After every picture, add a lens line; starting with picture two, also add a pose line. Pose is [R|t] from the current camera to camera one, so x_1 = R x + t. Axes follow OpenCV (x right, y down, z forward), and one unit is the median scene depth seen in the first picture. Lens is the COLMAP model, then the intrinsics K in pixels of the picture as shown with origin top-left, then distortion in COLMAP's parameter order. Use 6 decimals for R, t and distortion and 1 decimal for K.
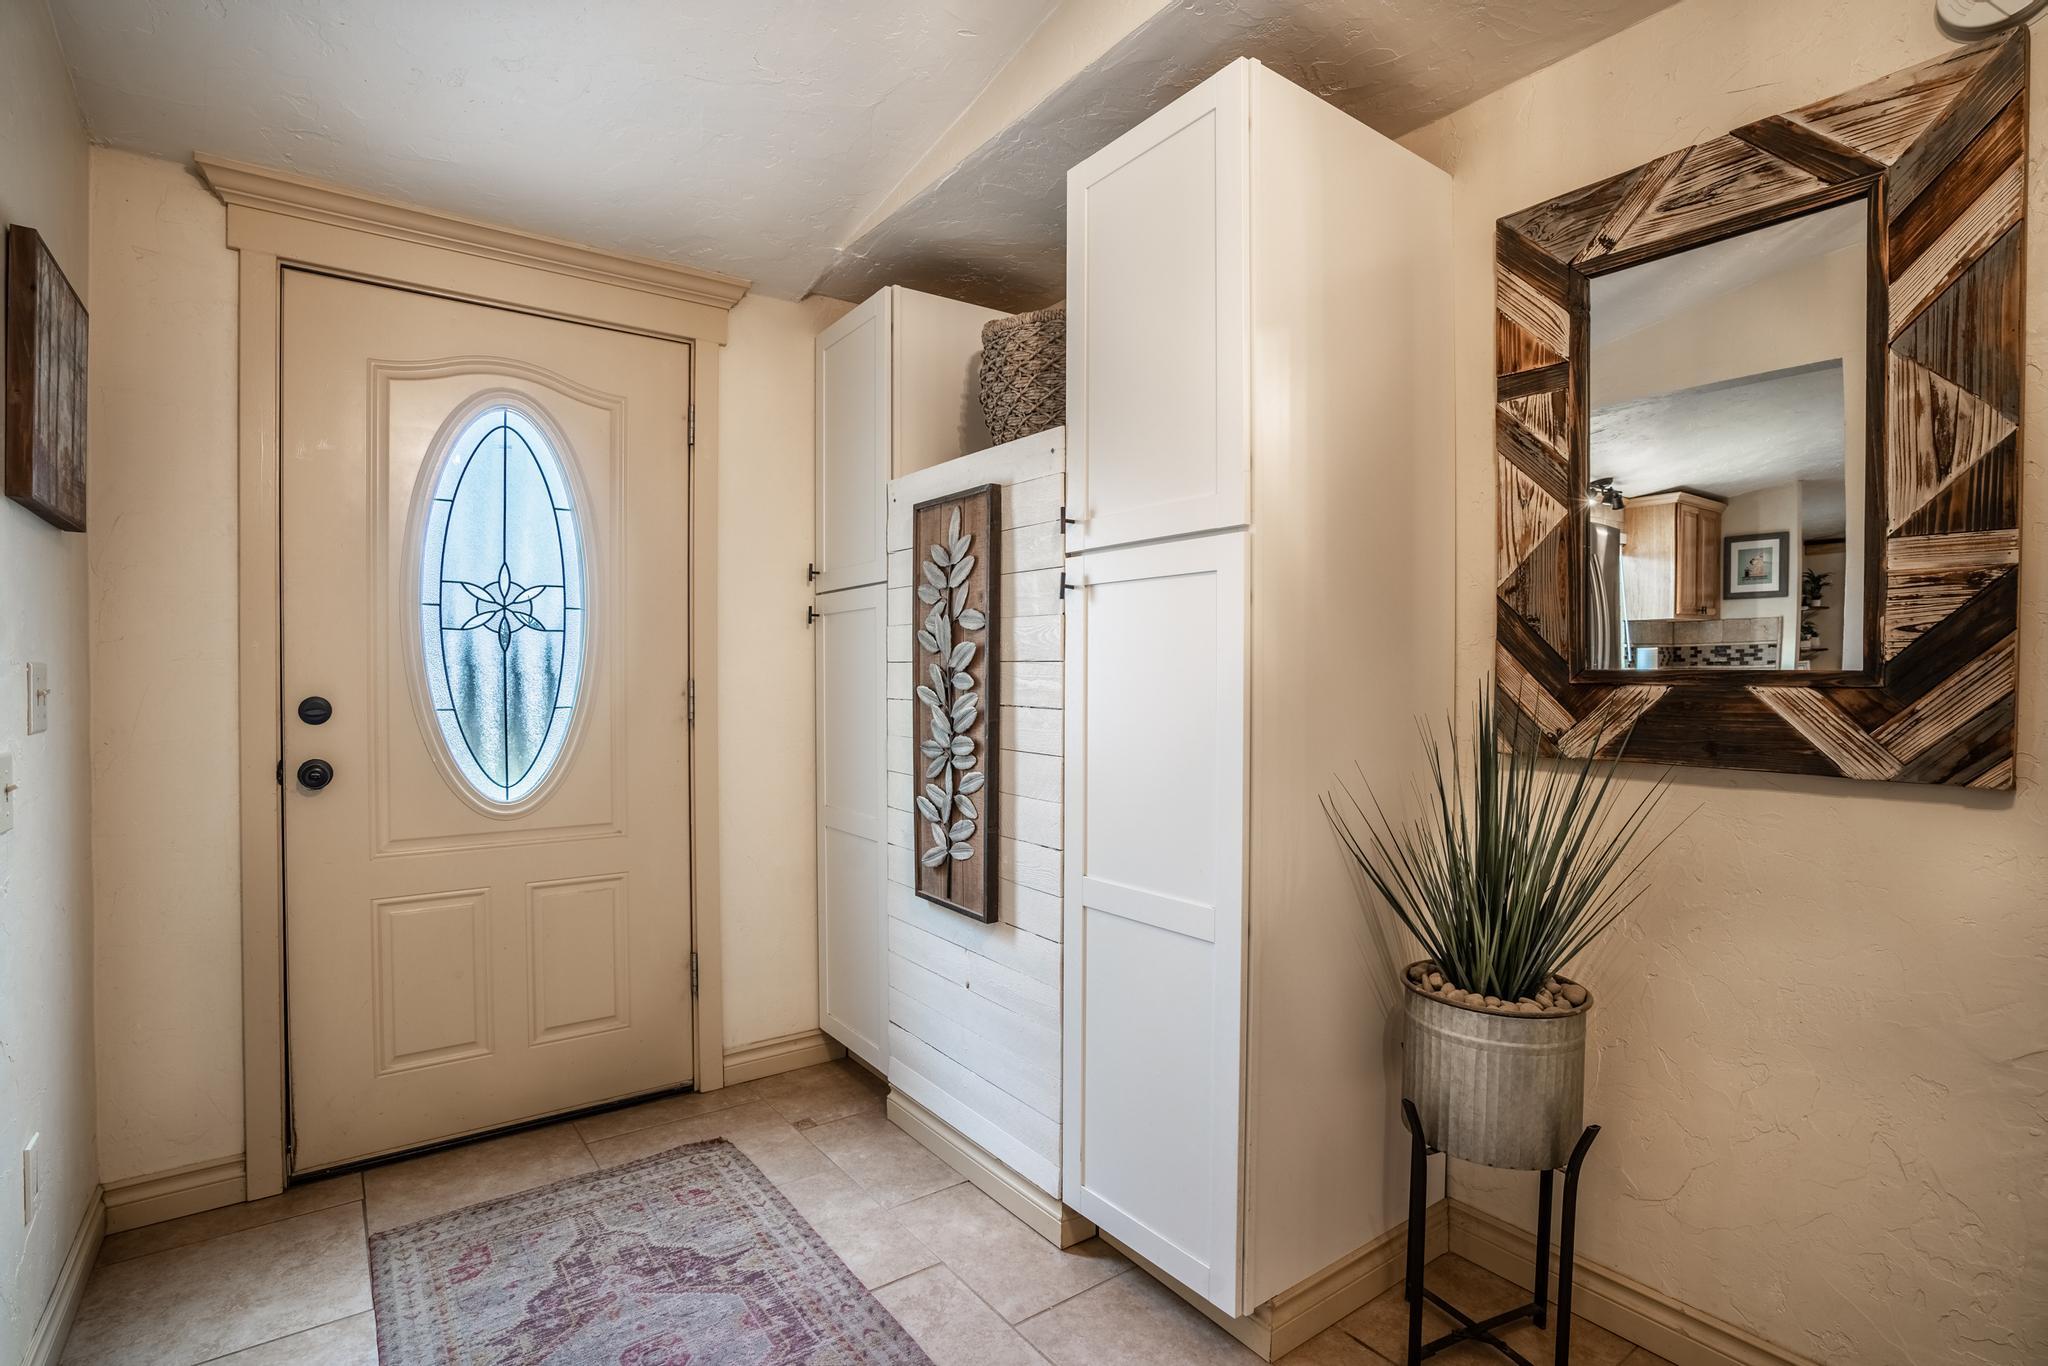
lens RADIAL K [[966.7, 0, 1024.0], [0, 966.7, 683.0], [0, 0, 1]] dist [-0.022646, 0.000008]
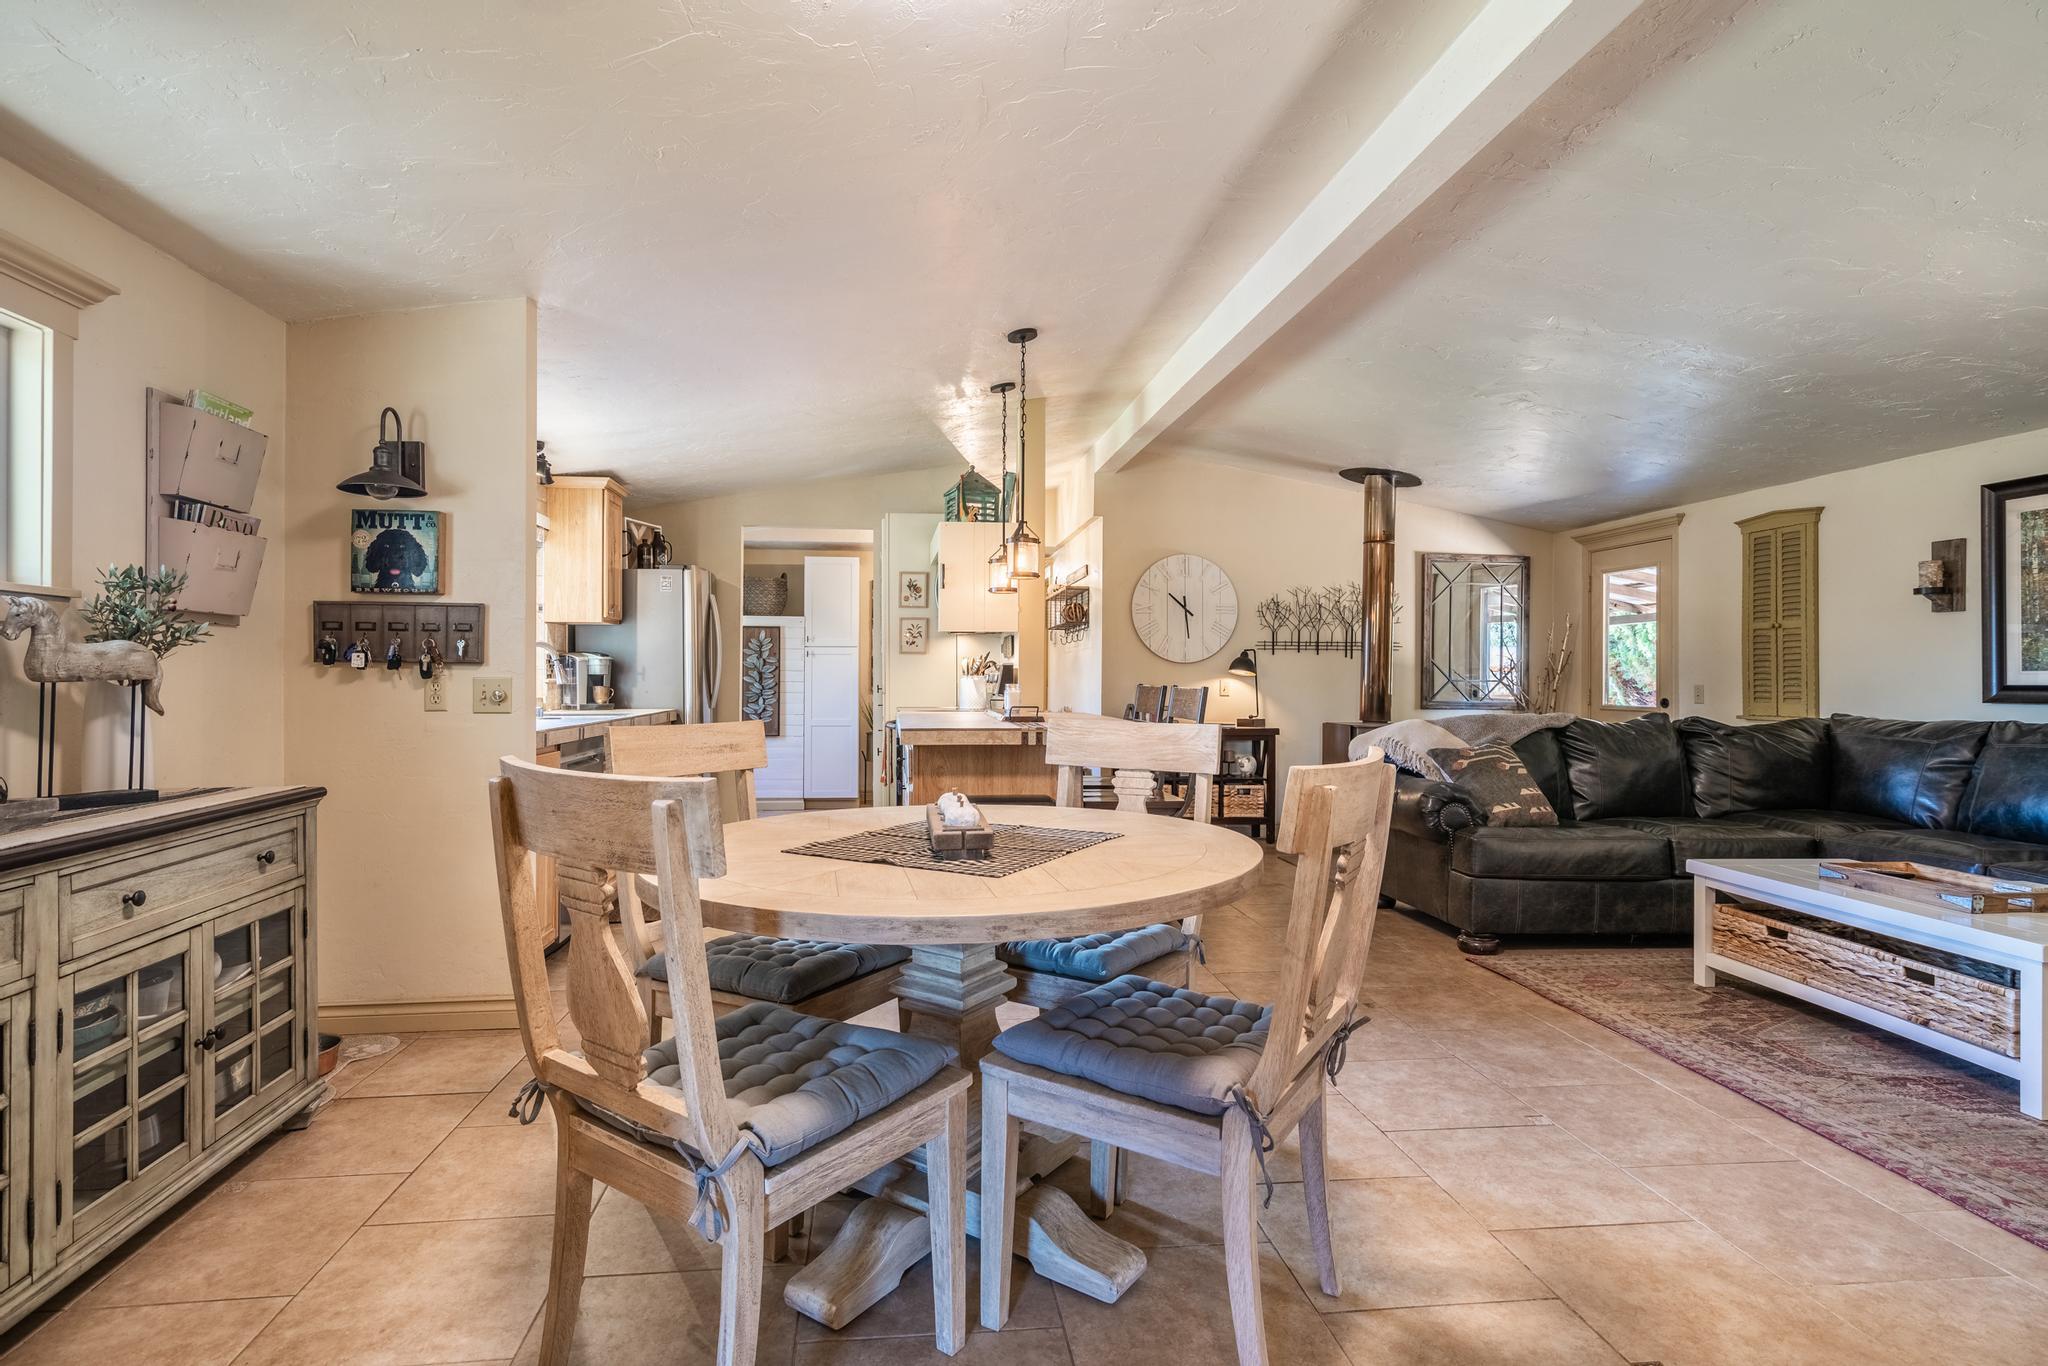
lens RADIAL K [[1040.4, 0, 995.5], [0, 1040.4, 672.1], [0, 0, 1]] dist [0.004557, 0.001121]
pose [[0.513629, 0.002319, 0.858009, -3.576206], [0.001312, 0.999993, -0.003488, -0.000063], [-0.858011, 0.002917, 0.513623, -2.160835]]
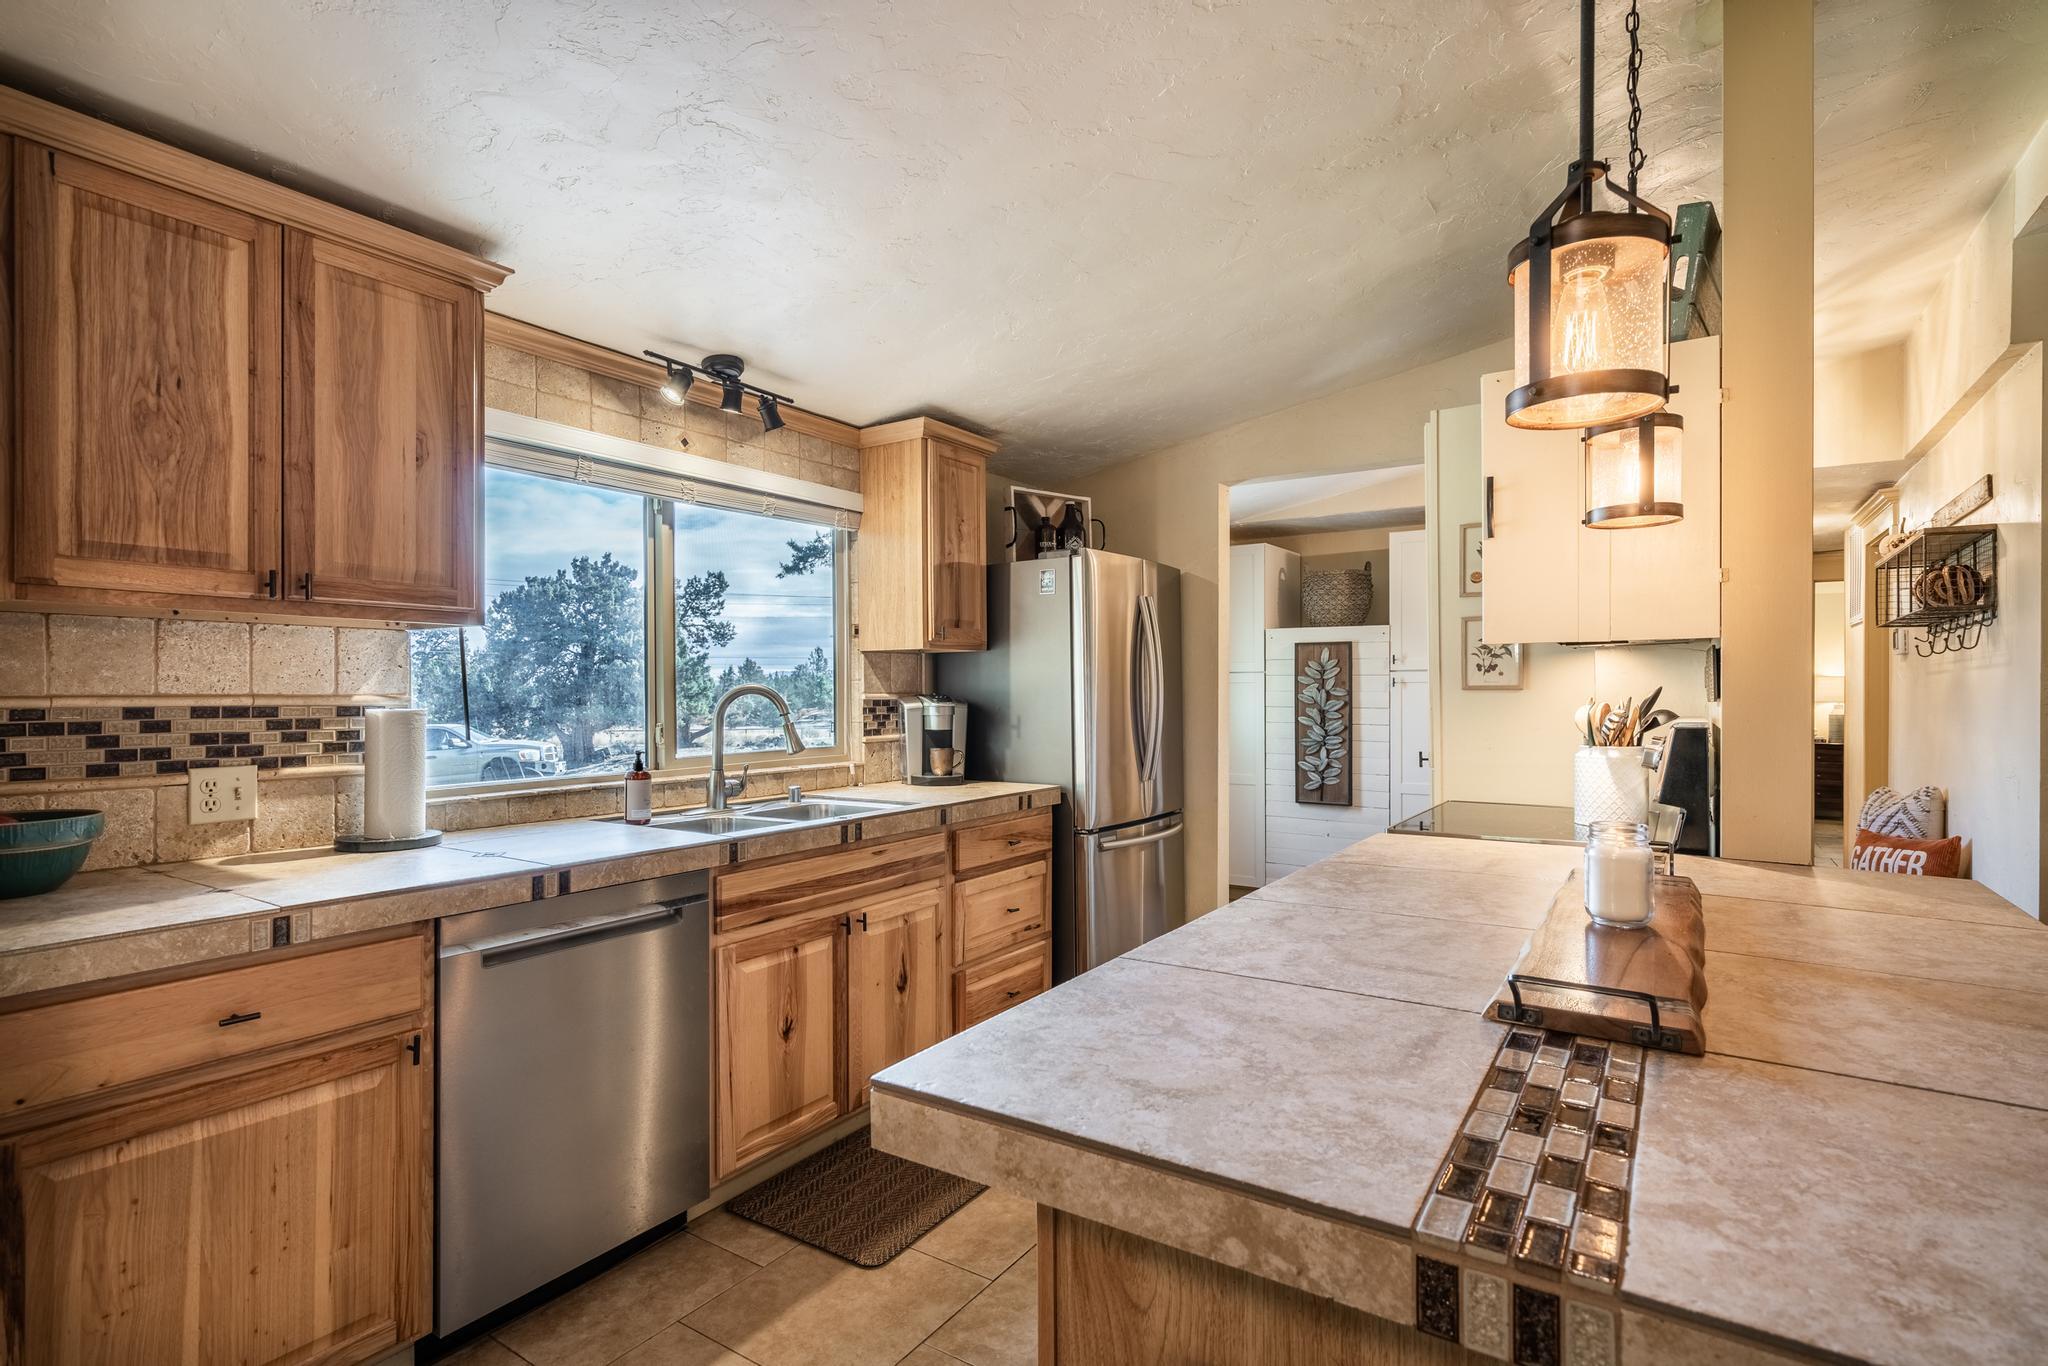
lens RADIAL K [[991.7, 0, 1032.9], [0, 991.7, 690.9], [0, 0, 1]] dist [0.000180, 0.001377]
pose [[0.940117, -0.006831, 0.340784, -1.952836], [0.008365, 0.999960, -0.003032, -0.074928], [-0.340750, 0.005701, 0.940137, -1.383432]]
